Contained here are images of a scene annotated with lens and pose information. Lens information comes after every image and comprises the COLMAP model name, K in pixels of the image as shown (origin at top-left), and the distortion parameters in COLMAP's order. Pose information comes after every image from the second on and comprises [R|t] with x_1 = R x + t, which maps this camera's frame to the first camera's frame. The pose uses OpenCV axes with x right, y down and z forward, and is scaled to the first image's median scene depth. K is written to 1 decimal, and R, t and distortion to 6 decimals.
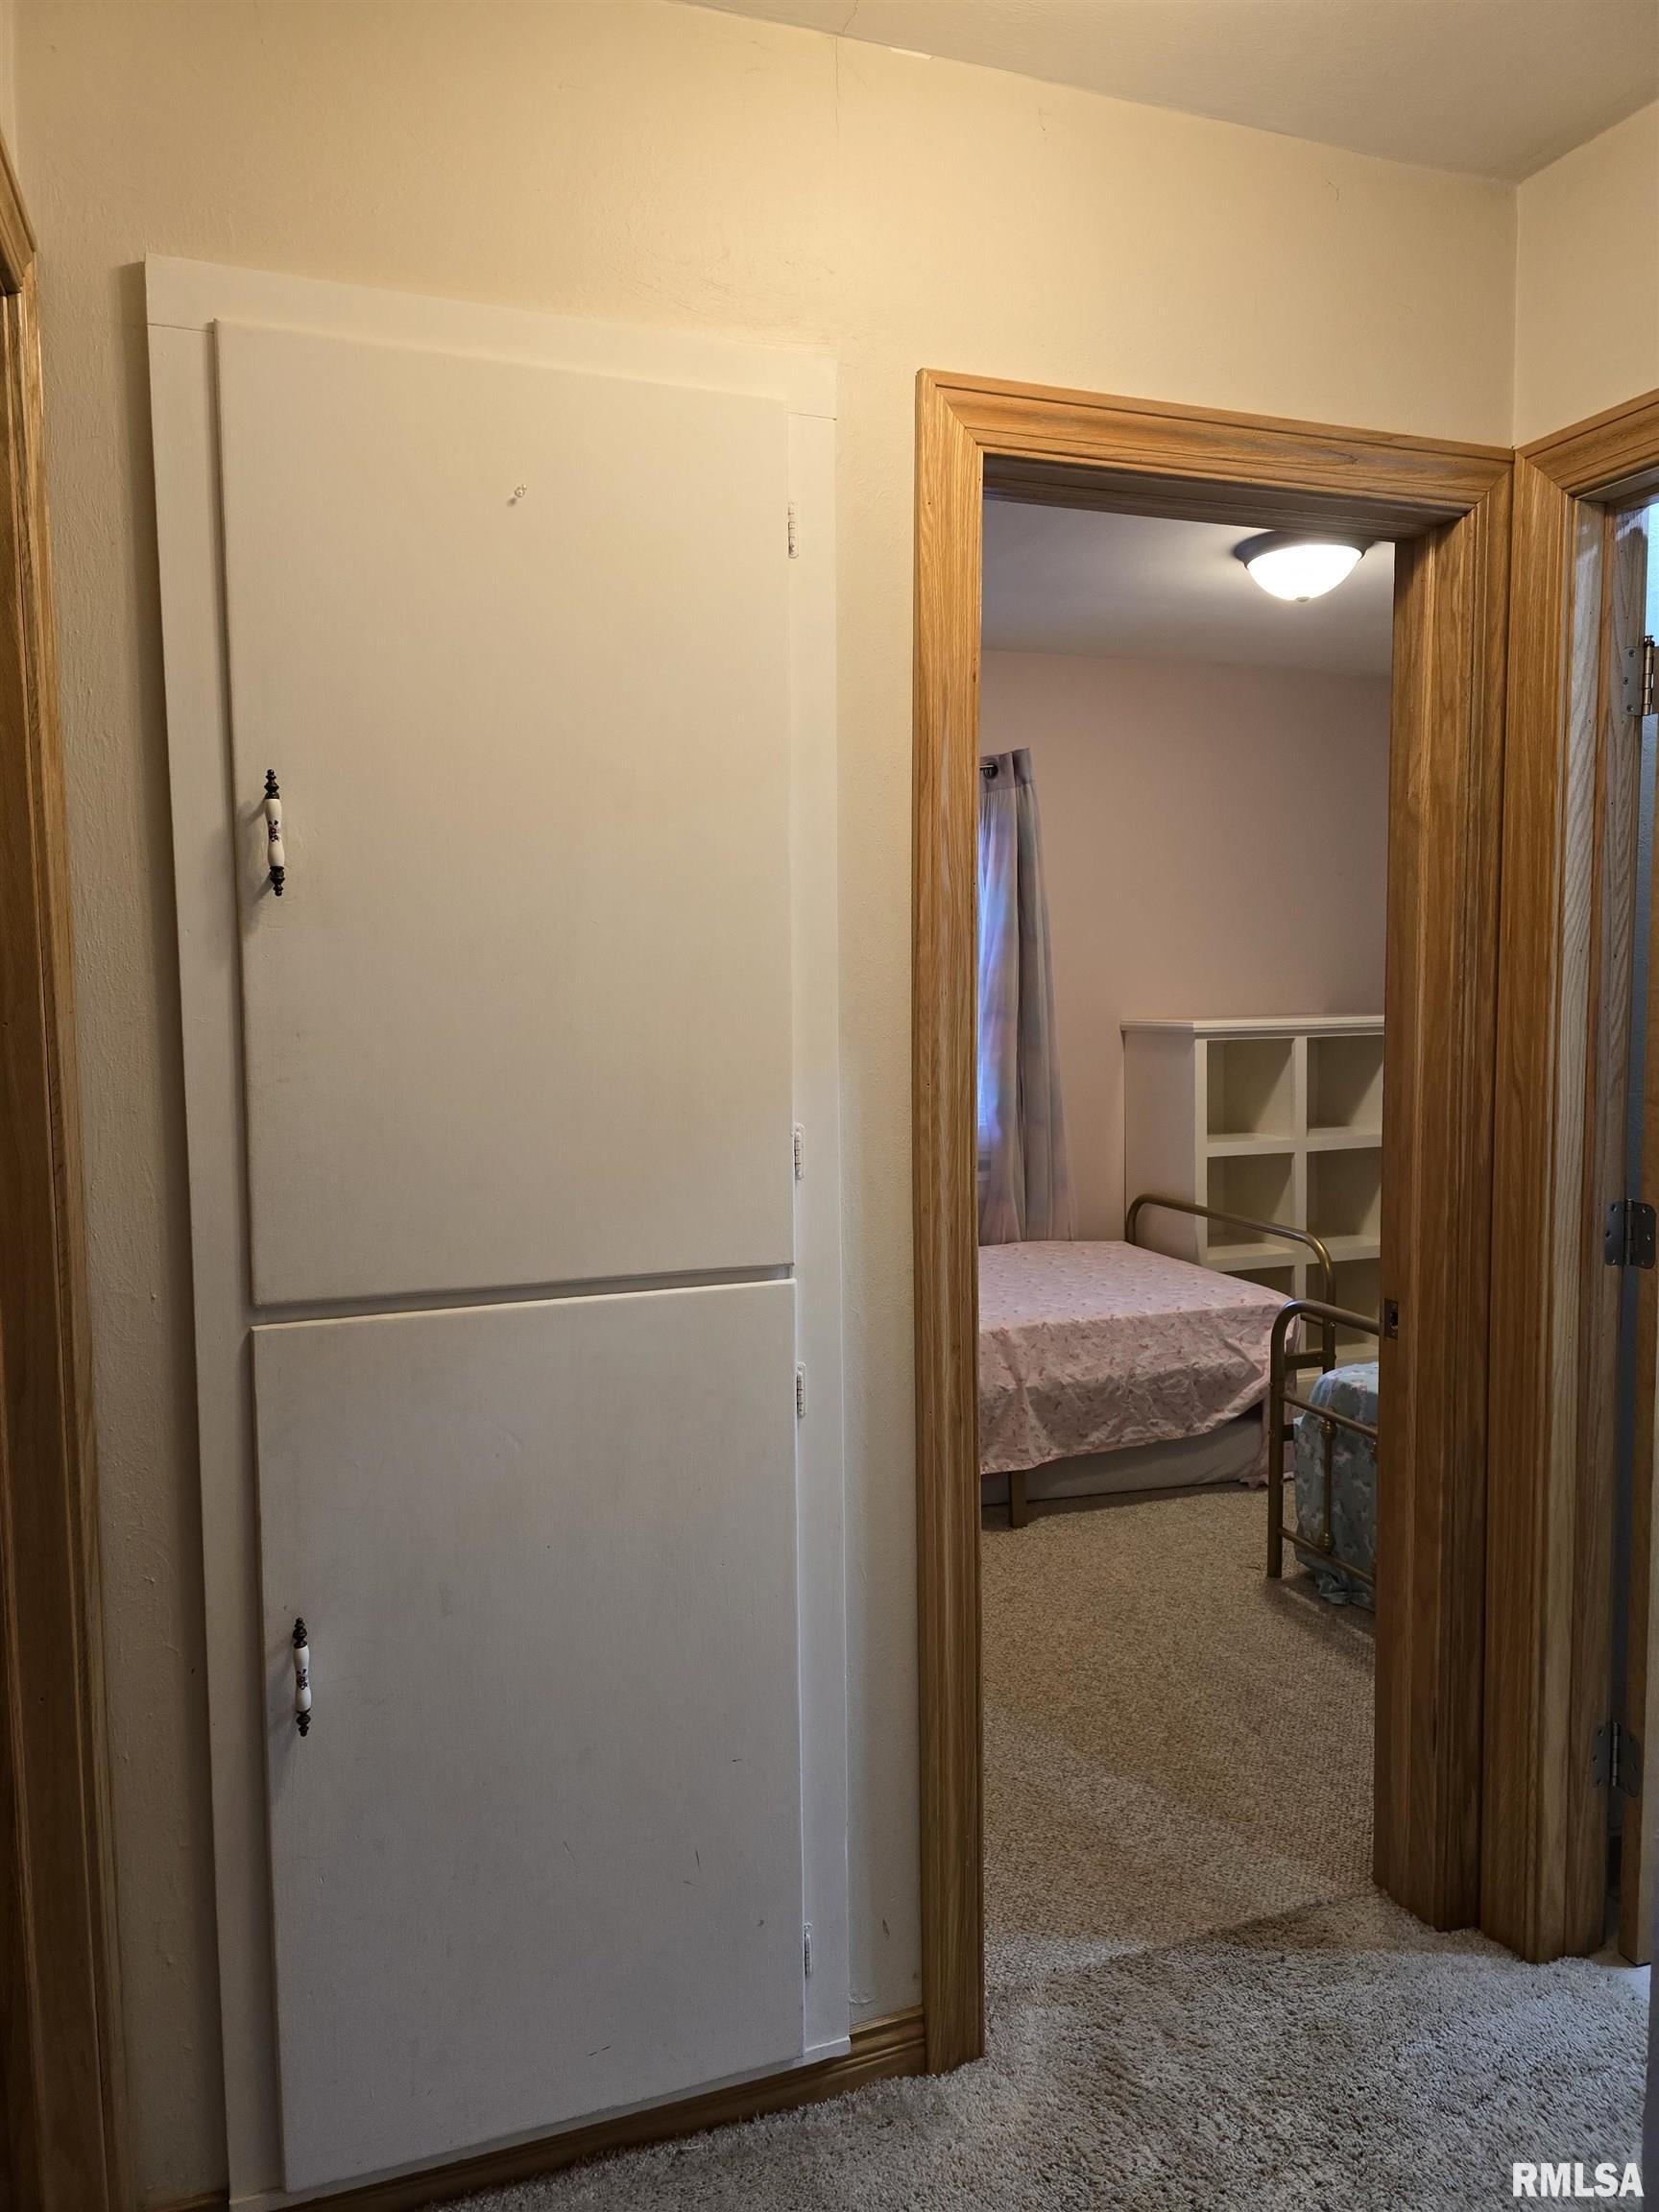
lens RADIAL K [[1485.7, 0, 829.8], [0, 1485.7, 1109.0], [0, 0, 1]] dist [0.079739, -0.078973]
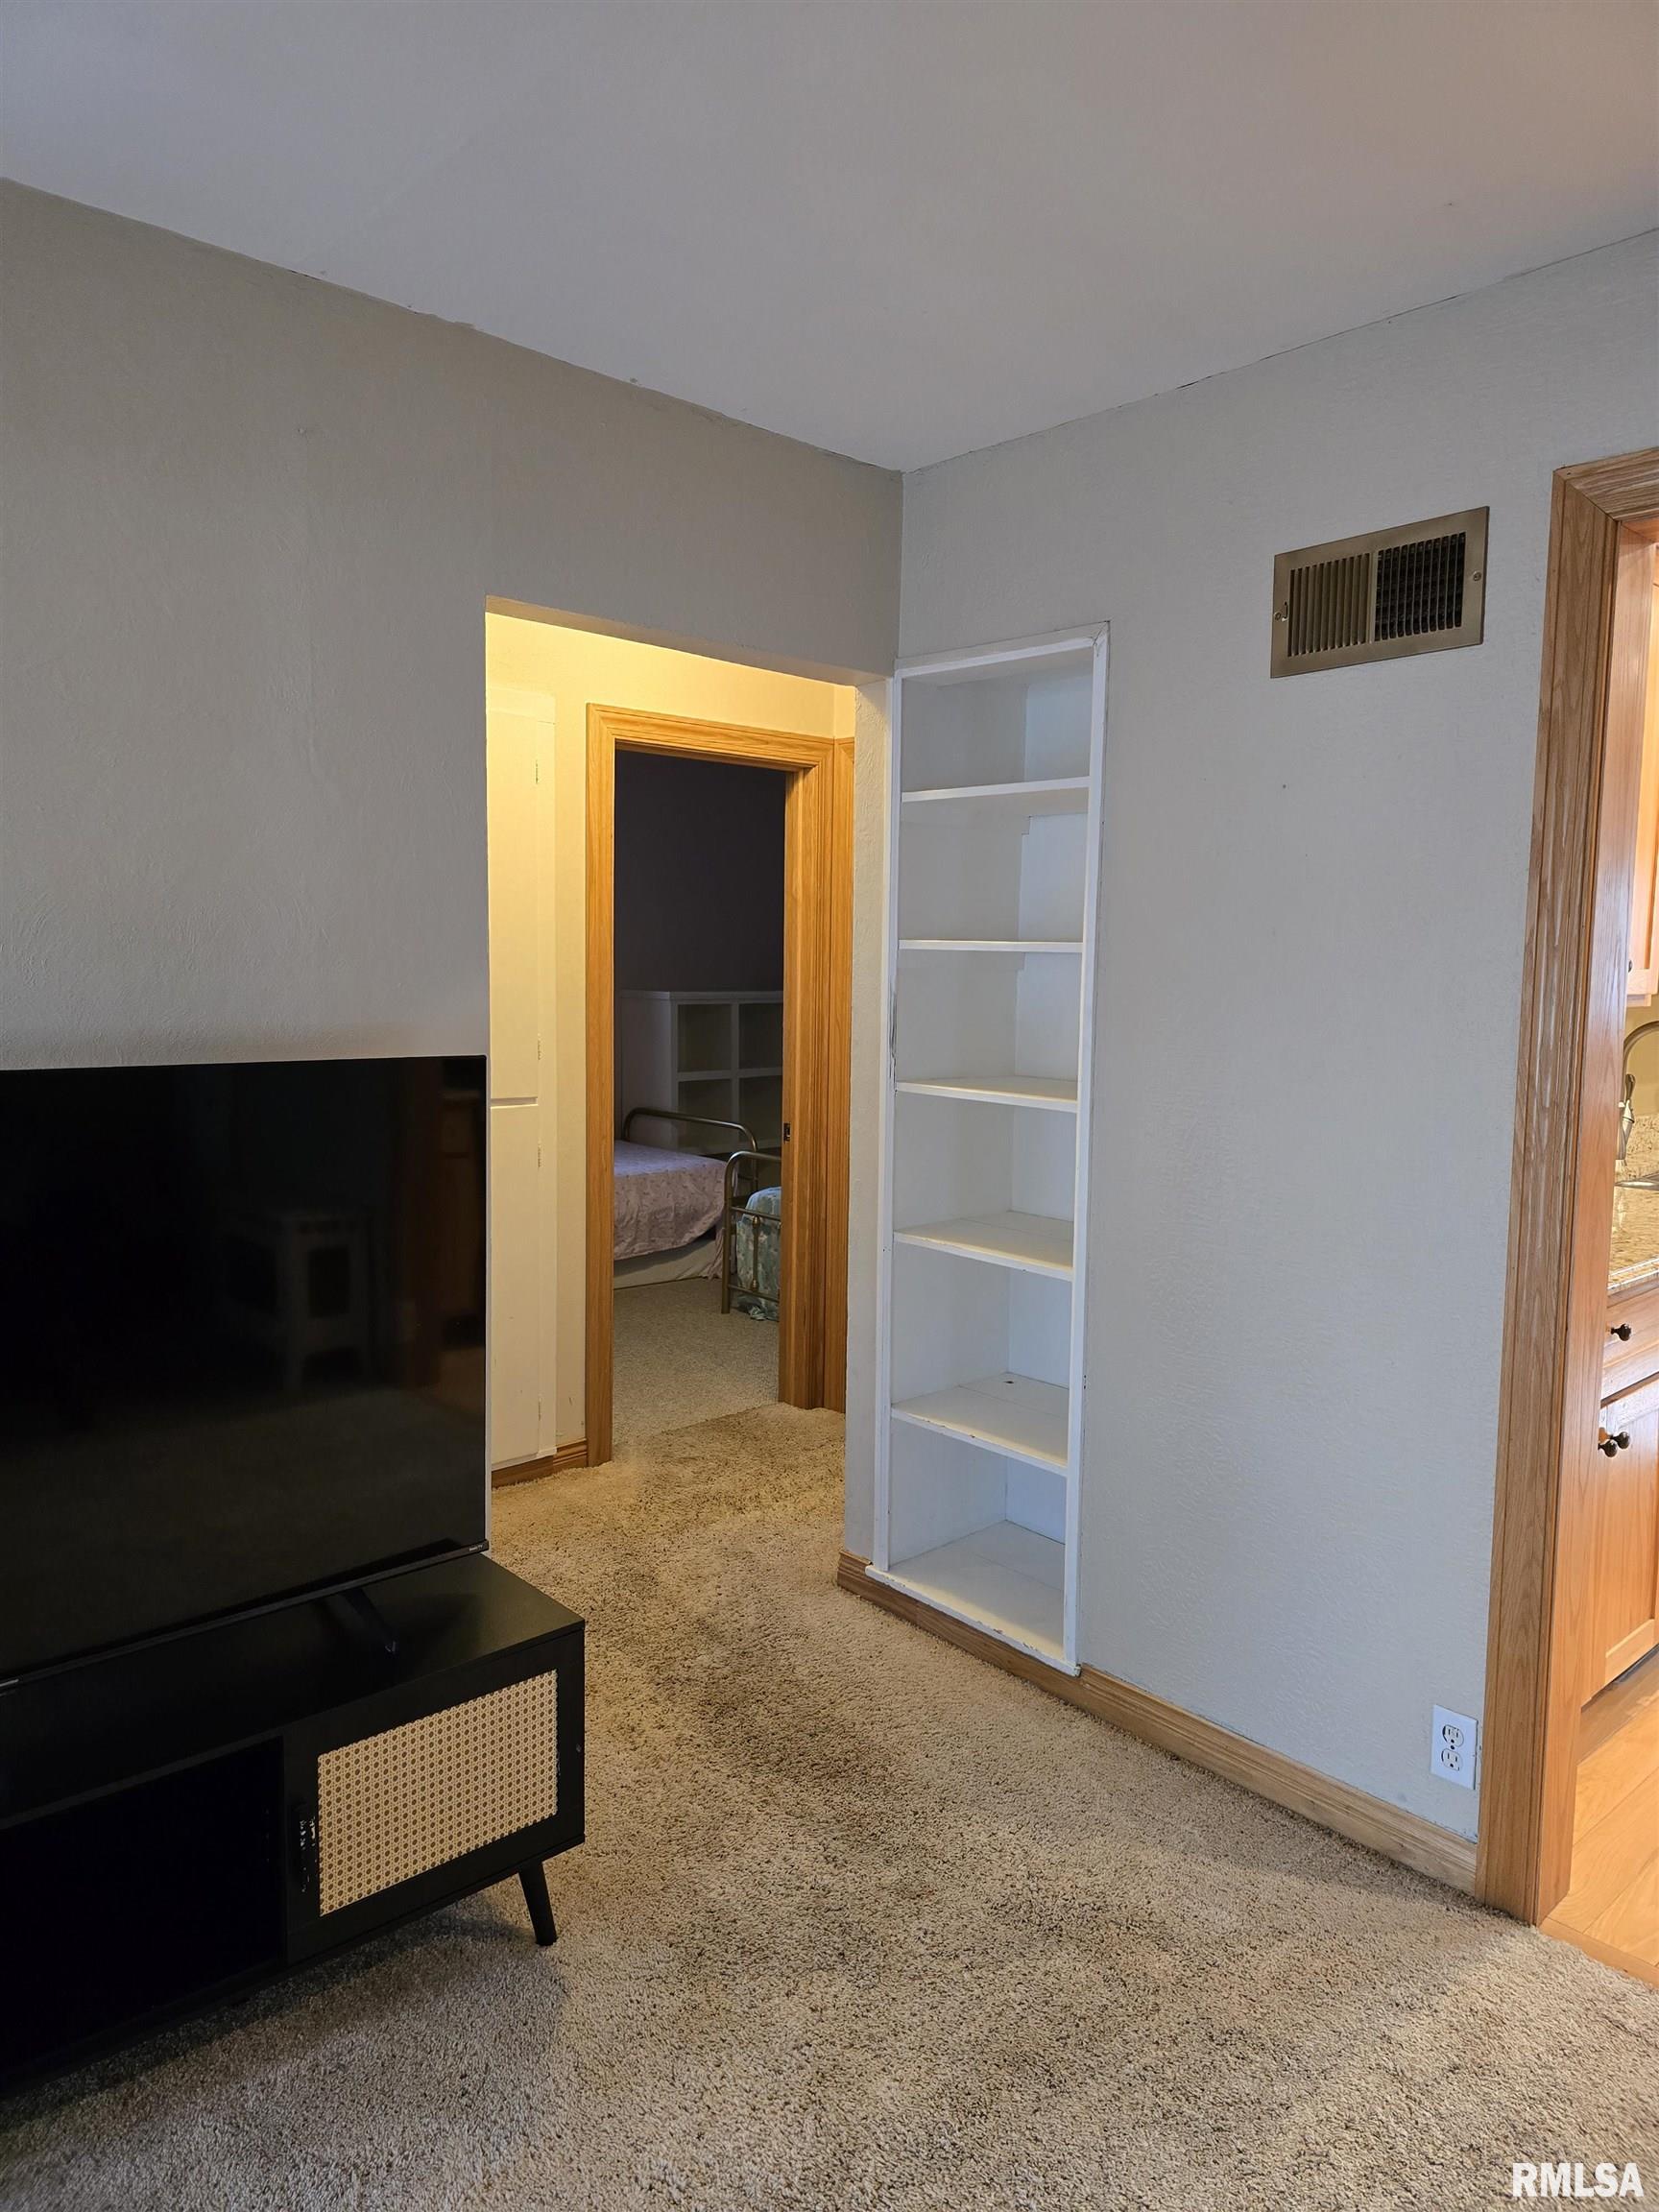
lens RADIAL K [[1485.7, 0, 830.5], [0, 1485.7, 1088.9], [0, 0, 1]] dist [0.079739, -0.078973]
pose [[0.927063, -0.007031, 0.374840, -0.368736], [0.004980, 0.999967, 0.006440, 0.064660], [-0.374873, -0.004103, 0.927067, -1.003230]]
